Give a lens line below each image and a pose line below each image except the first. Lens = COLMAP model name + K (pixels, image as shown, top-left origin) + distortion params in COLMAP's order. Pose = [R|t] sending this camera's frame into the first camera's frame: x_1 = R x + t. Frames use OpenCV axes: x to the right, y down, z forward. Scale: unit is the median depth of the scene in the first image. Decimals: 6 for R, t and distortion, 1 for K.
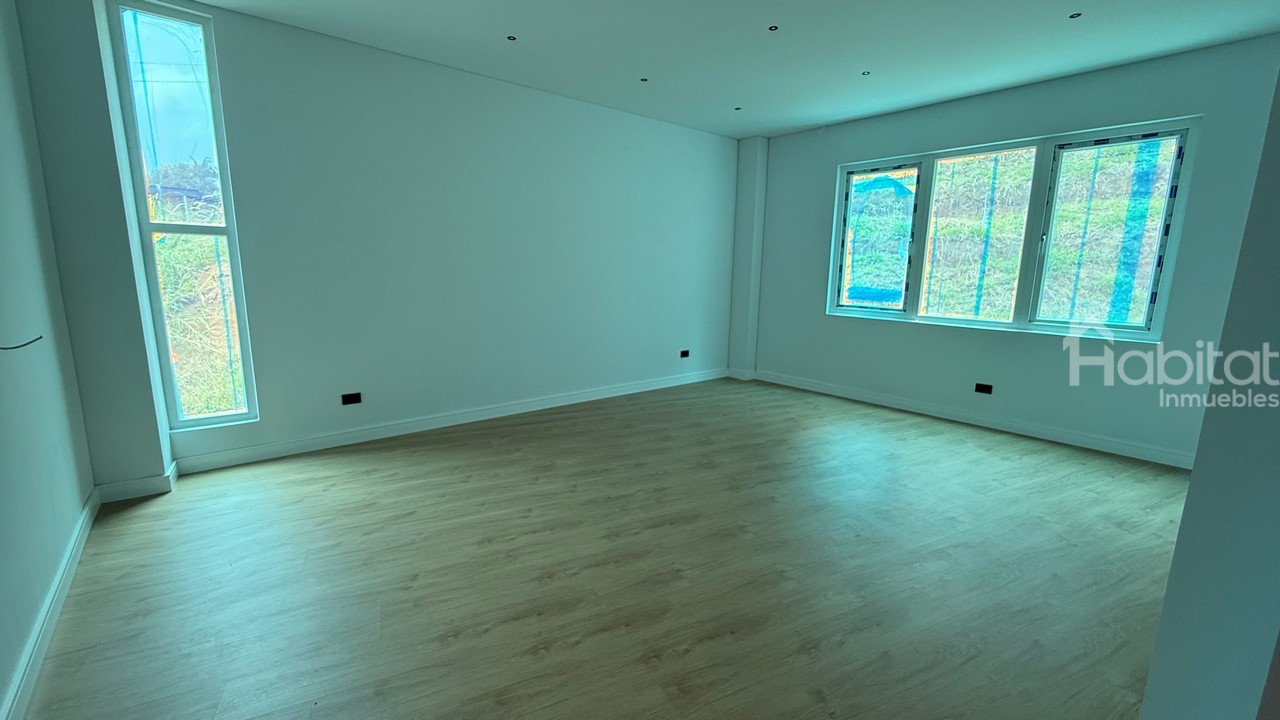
lens RADIAL K [[516.9, 0, 645.9], [0, 516.9, 359.8], [0, 0, 1]] dist [-0.002874, 0.000628]
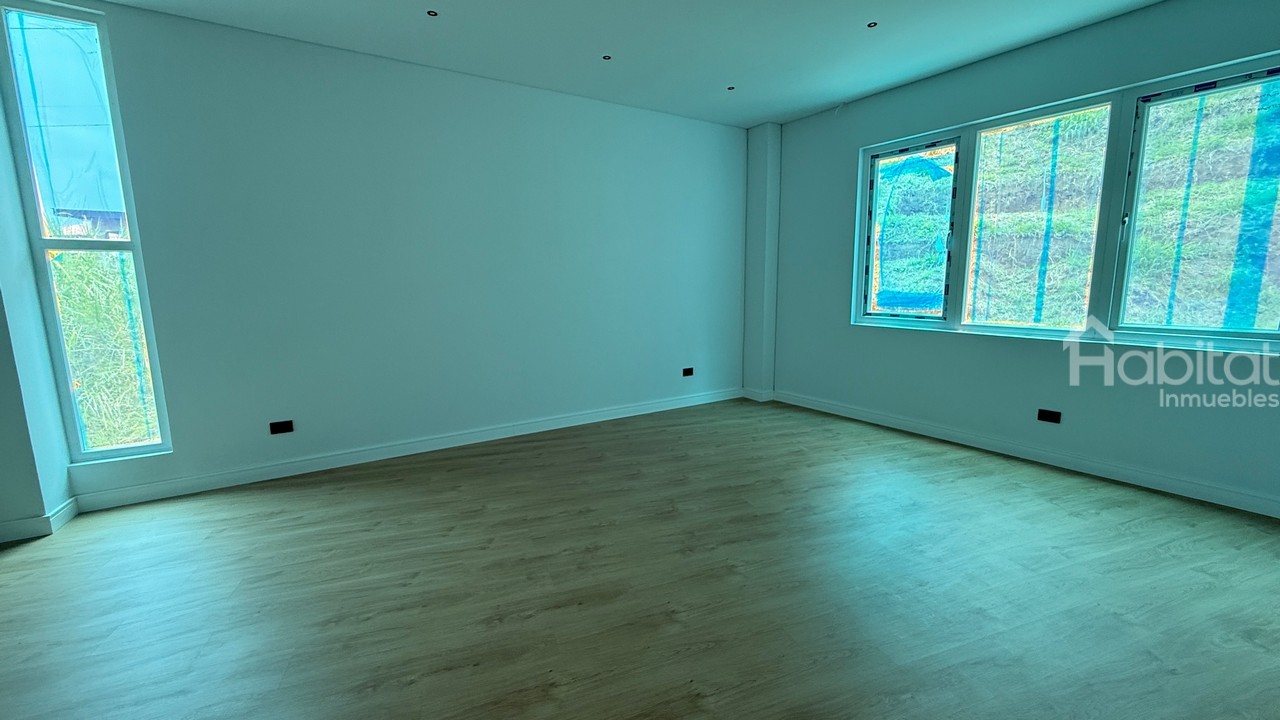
lens RADIAL K [[516.9, 0, 644.8], [0, 516.9, 358.9], [0, 0, 1]] dist [-0.002874, 0.000628]
pose [[0.992365, -0.009186, -0.122992, 0.174569], [0.005856, 0.999607, -0.027408, -0.015697], [0.123196, 0.026479, 0.992029, 0.179305]]
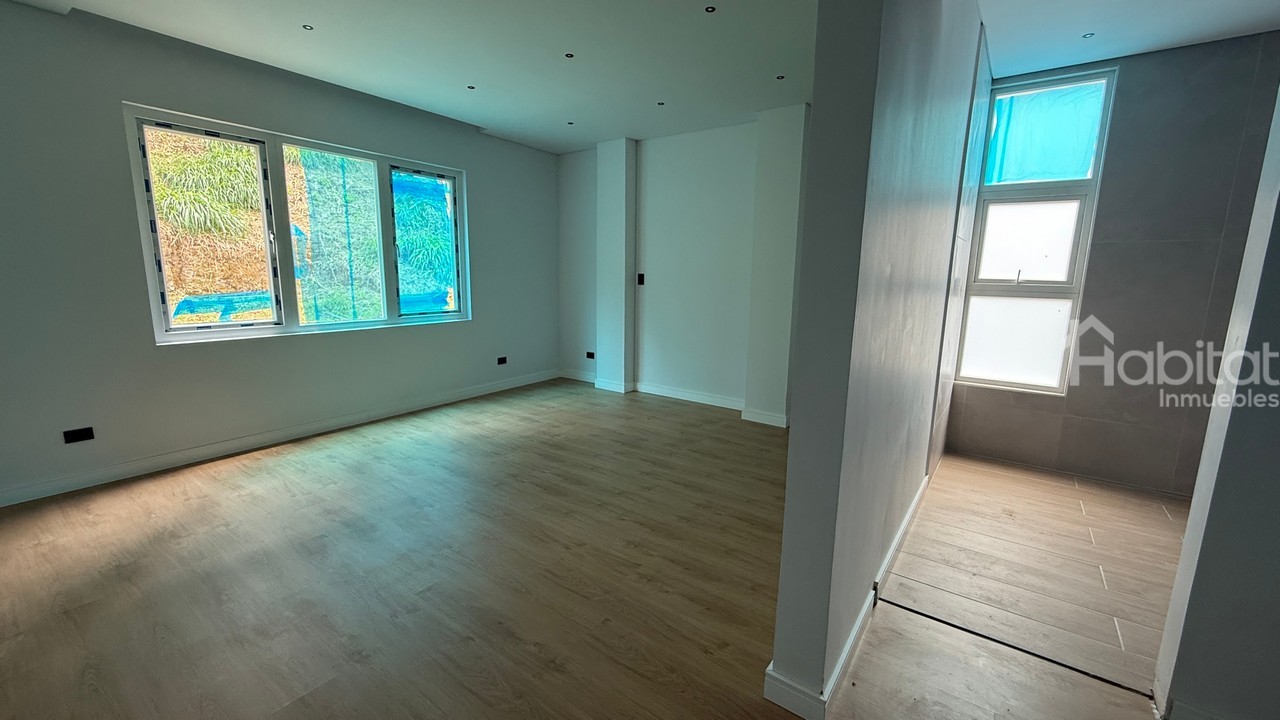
lens RADIAL K [[516.9, 0, 642.2], [0, 516.9, 362.1], [0, 0, 1]] dist [-0.002874, 0.000628]
pose [[-0.252267, -0.194054, 0.948000, -0.592078], [0.151371, 0.959711, 0.236732, -0.190812], [-0.955745, 0.203220, -0.212729, 0.855331]]
